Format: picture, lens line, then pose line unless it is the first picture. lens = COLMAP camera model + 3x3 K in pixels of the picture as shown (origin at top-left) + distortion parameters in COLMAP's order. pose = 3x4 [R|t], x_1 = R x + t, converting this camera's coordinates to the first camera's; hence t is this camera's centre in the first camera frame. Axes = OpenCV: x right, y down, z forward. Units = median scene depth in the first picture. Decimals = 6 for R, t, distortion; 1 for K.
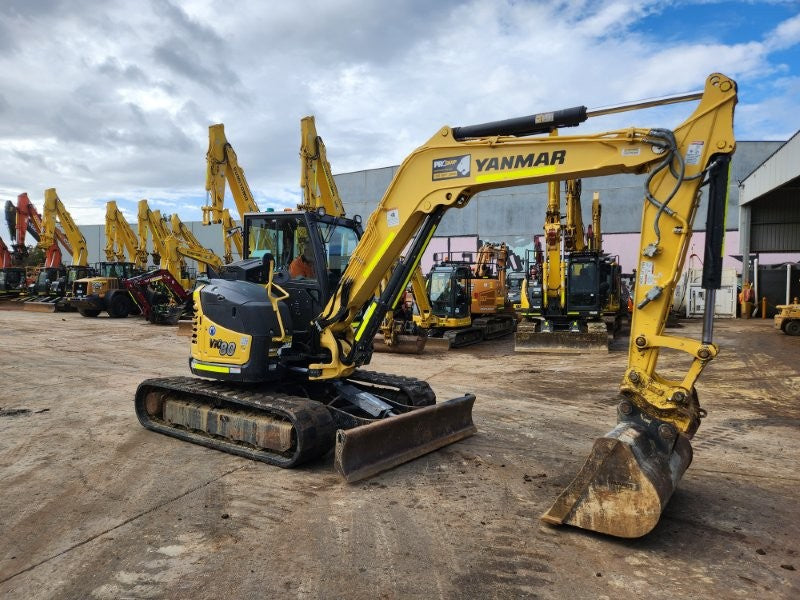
lens RADIAL K [[540.1, 0, 399.6], [0, 540.1, 303.1], [0, 0, 1]] dist [0.074335, -0.068348]
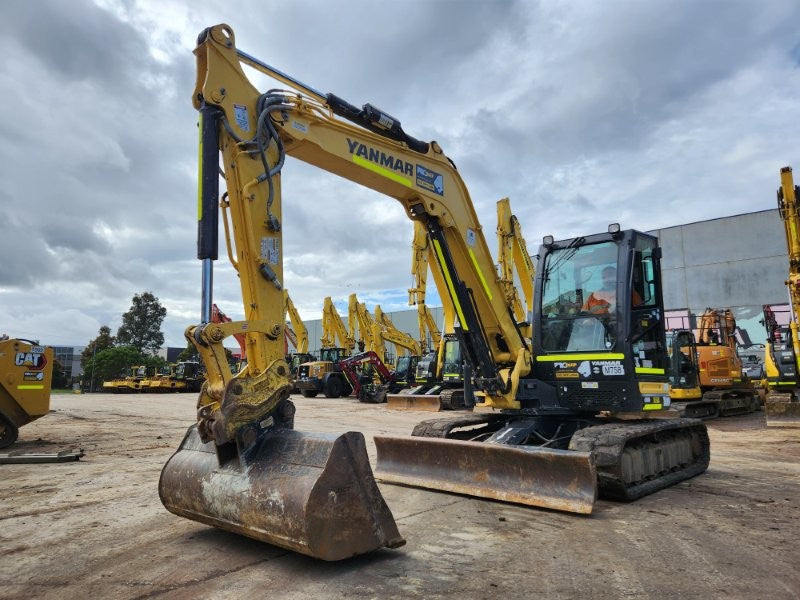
lens RADIAL K [[537.2, 0, 396.1], [0, 537.2, 296.8], [0, 0, 1]] dist [0.074437, -0.064939]
pose [[0.943925, -0.061022, -0.324471, -0.039652], [0.000424, 0.982995, -0.183633, 0.044134], [0.330159, 0.173198, 0.927899, -0.014187]]
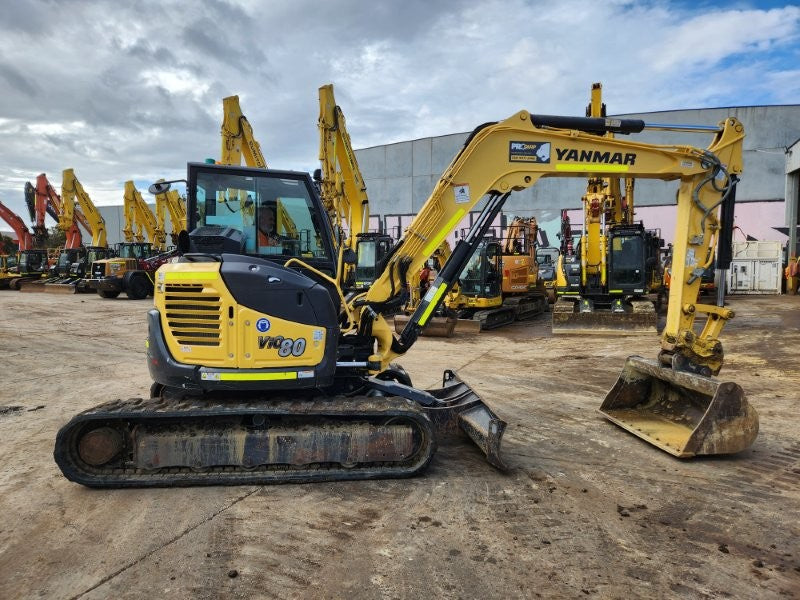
lens RADIAL K [[534.7, 0, 395.6], [0, 534.7, 293.5], [0, 0, 1]] dist [0.076834, -0.068105]
pose [[0.999211, -0.008216, -0.038861, -0.016551], [0.009108, 0.999697, 0.022848, -0.002077], [0.038661, -0.023184, 0.998983, 0.070589]]
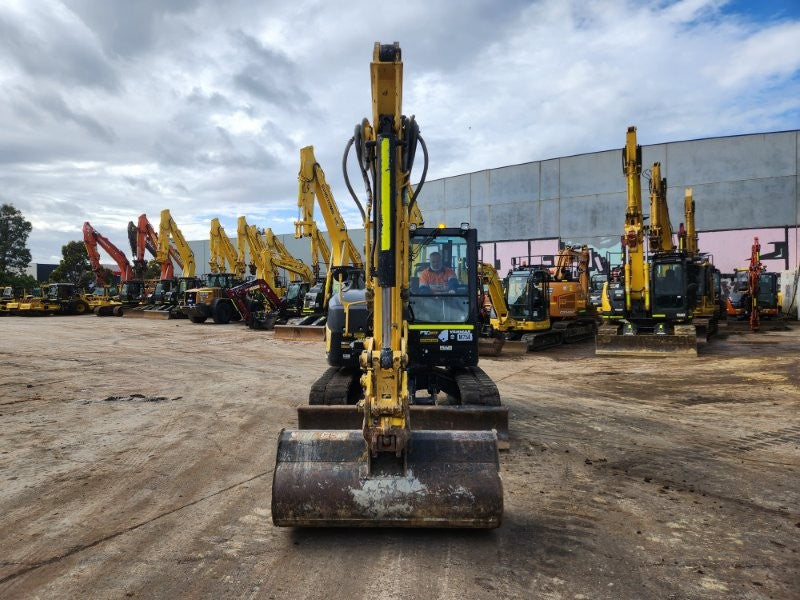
lens RADIAL K [[544.2, 0, 386.4], [0, 544.2, 293.9], [0, 0, 1]] dist [0.073335, -0.067468]
pose [[0.985053, -0.015371, -0.171567, 0.008325], [0.010708, 0.999548, -0.028075, 0.001967], [0.171921, 0.025818, 0.984772, -0.057360]]
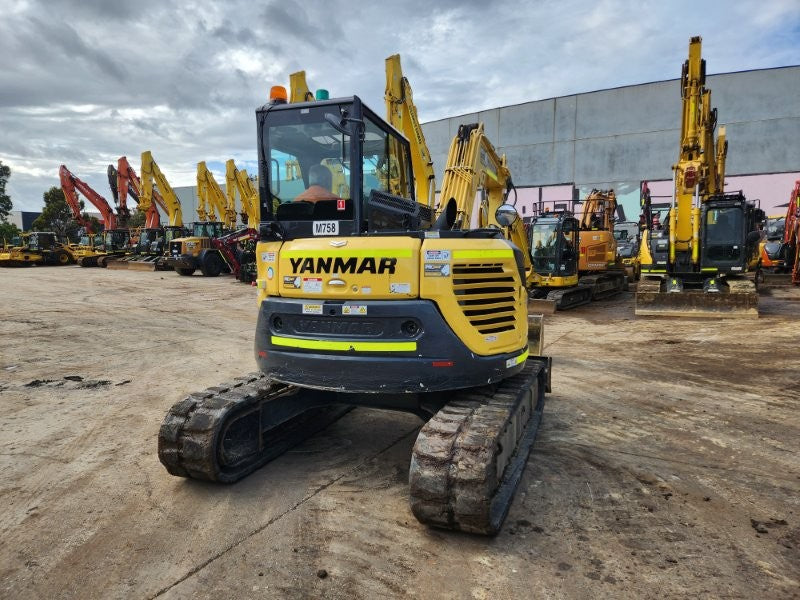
lens RADIAL K [[533.0, 0, 391.5], [0, 533.0, 298.6], [0, 0, 1]] dist [0.072824, -0.059654]
pose [[0.987514, 0.001322, -0.157528, -0.031536], [0.010289, 0.997288, 0.072874, -0.002578], [0.157198, -0.073585, 0.984822, 0.092501]]
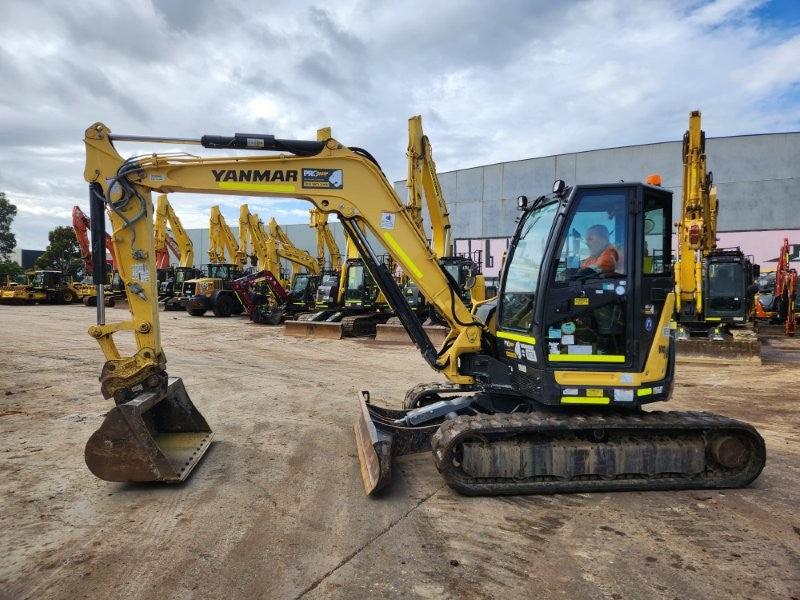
lens RADIAL K [[535.2, 0, 401.1], [0, 535.2, 293.7], [0, 0, 1]] dist [0.071146, -0.059195]
pose [[0.991817, 0.005691, -0.127542, -0.075773], [-0.008115, 0.999796, -0.018490, -0.002494], [0.127411, 0.019374, 0.991661, 0.038808]]
